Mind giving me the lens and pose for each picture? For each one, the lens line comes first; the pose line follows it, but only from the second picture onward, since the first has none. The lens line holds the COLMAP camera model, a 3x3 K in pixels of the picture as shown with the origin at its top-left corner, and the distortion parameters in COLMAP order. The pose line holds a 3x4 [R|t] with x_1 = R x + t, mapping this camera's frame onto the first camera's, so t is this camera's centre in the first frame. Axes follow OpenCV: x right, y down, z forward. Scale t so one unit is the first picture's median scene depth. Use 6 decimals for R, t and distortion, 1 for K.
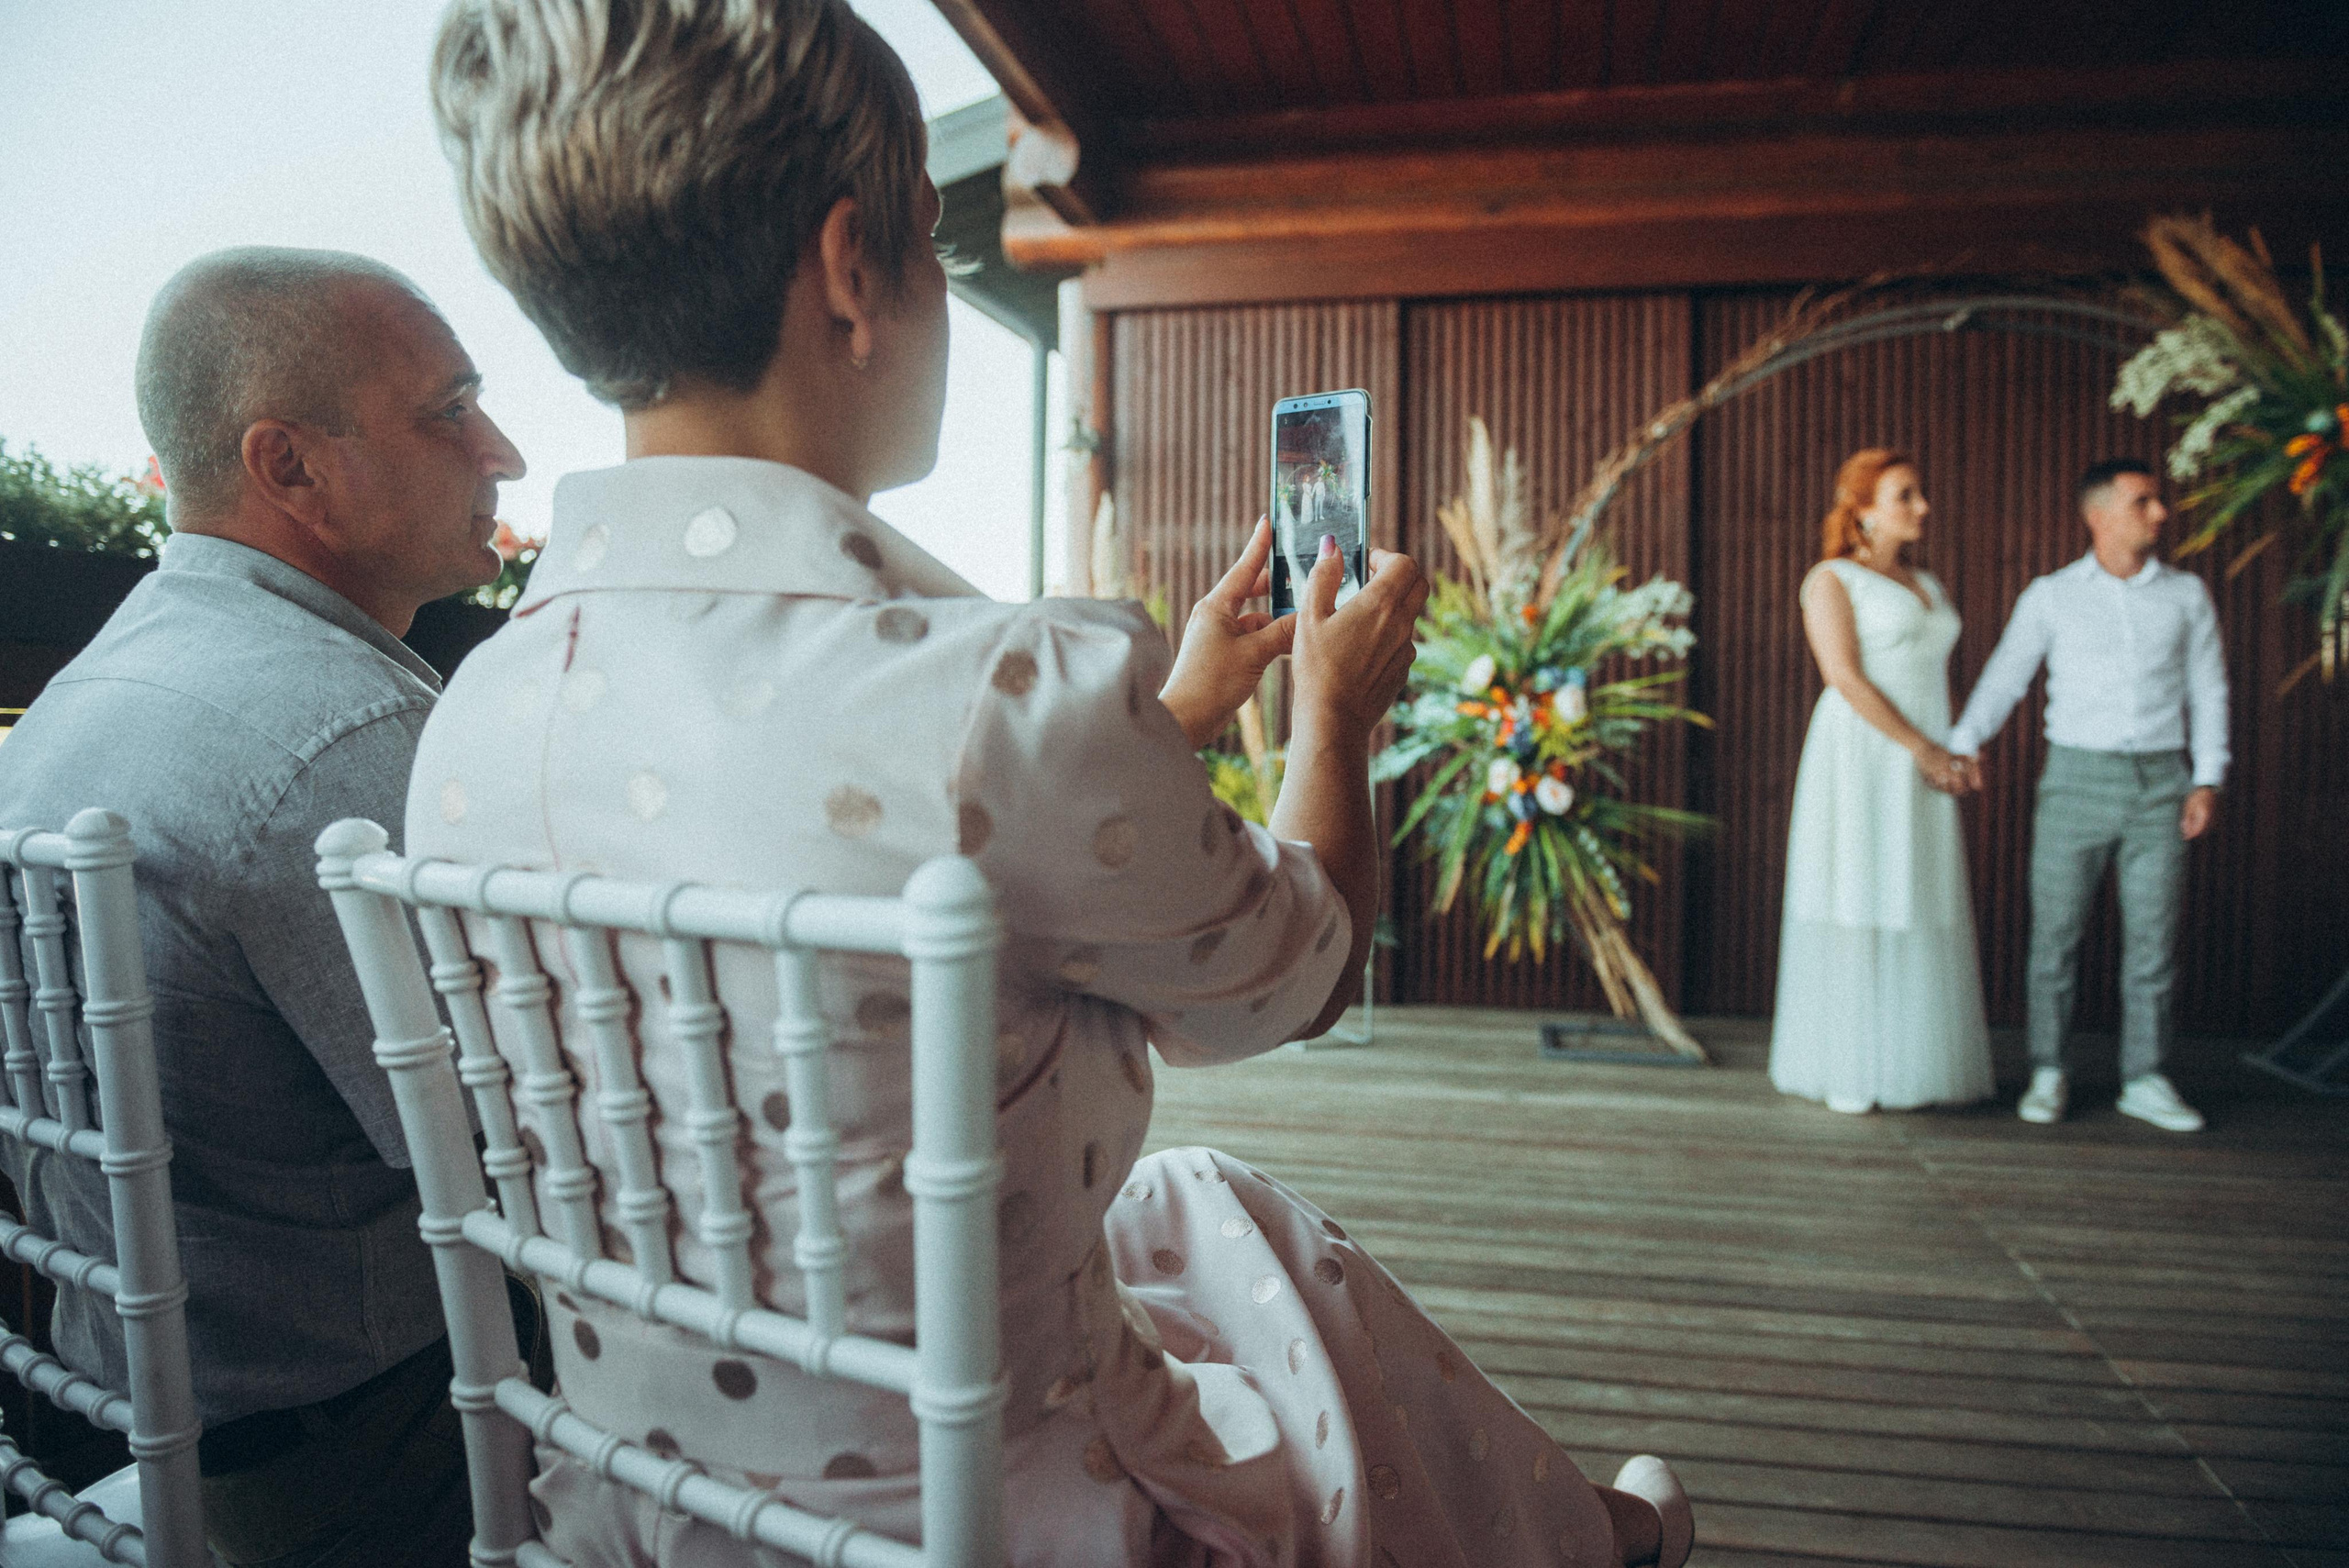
lens RADIAL K [[1589.2, 0, 1183.2], [0, 1589.2, 784.0], [0, 0, 1]] dist [-0.048510, -0.000338]
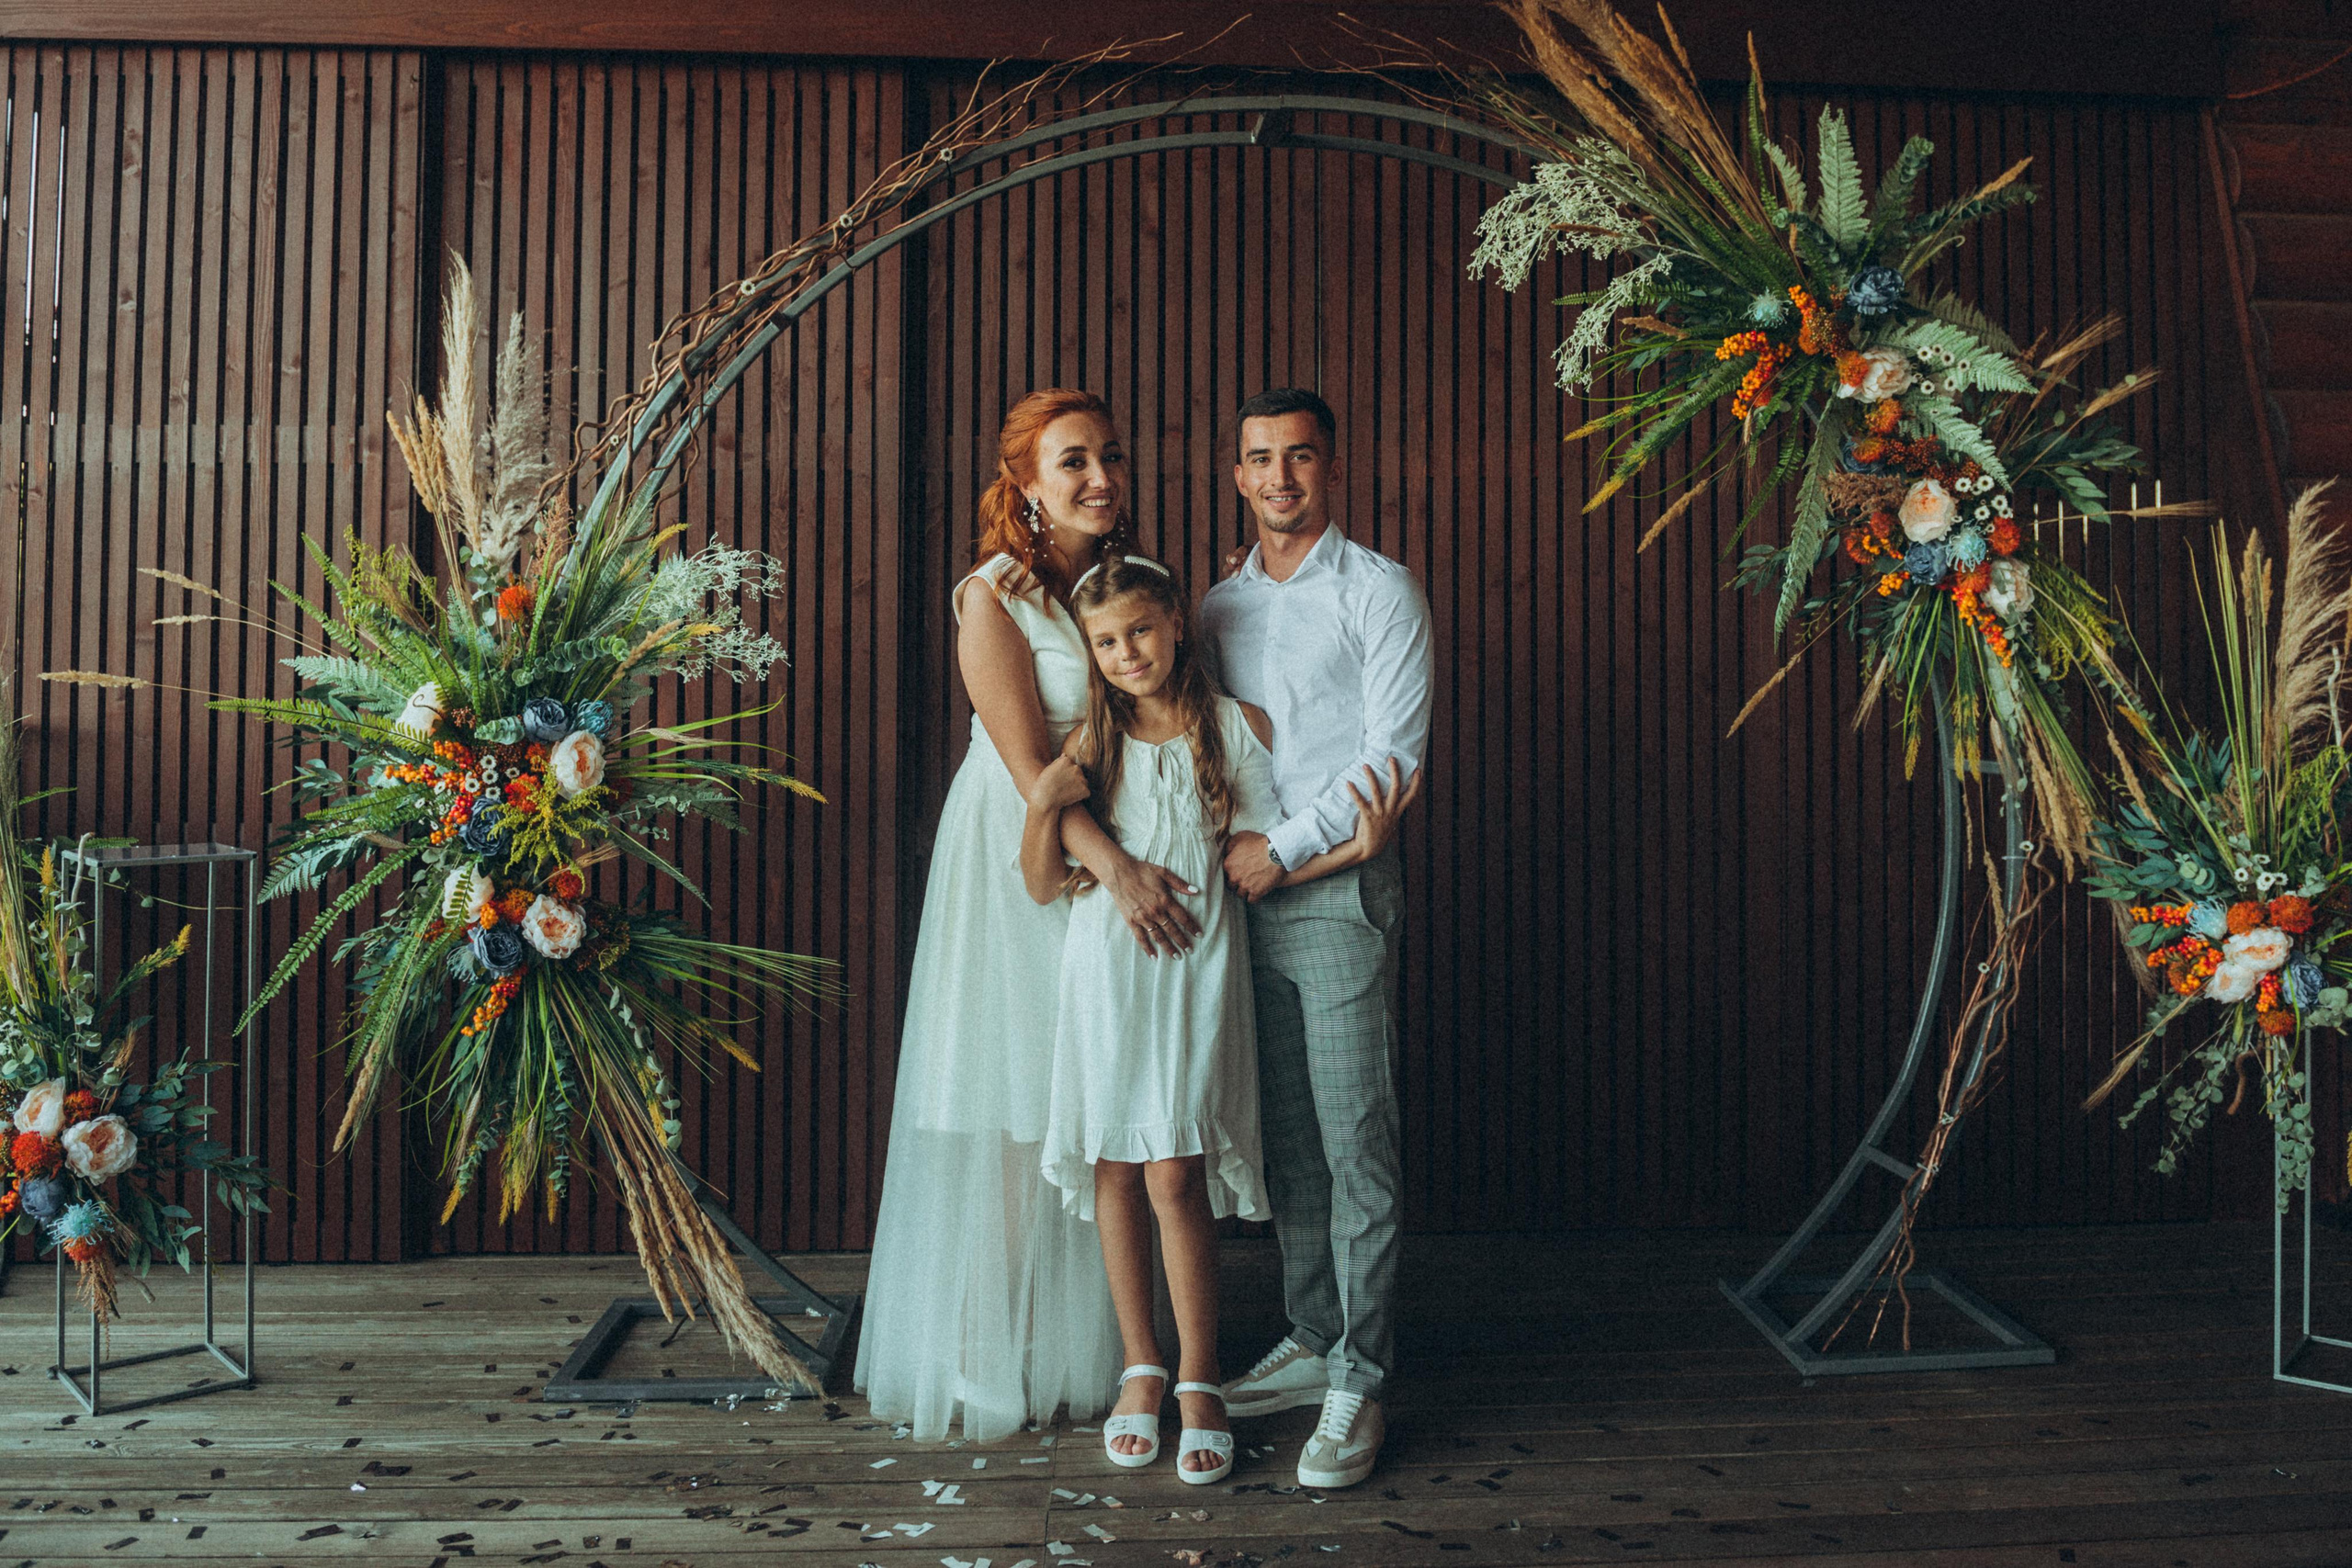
lens RADIAL K [[2062.5, 0, 1310.3], [0, 2062.5, 586.4], [0, 0, 1]] dist [-0.051610, -0.004932]
pose [[0.956541, 0.002644, 0.291587, 0.280779], [0.017246, 0.997695, -0.065622, -0.061655], [-0.291088, 0.067799, 0.954291, 0.228602]]
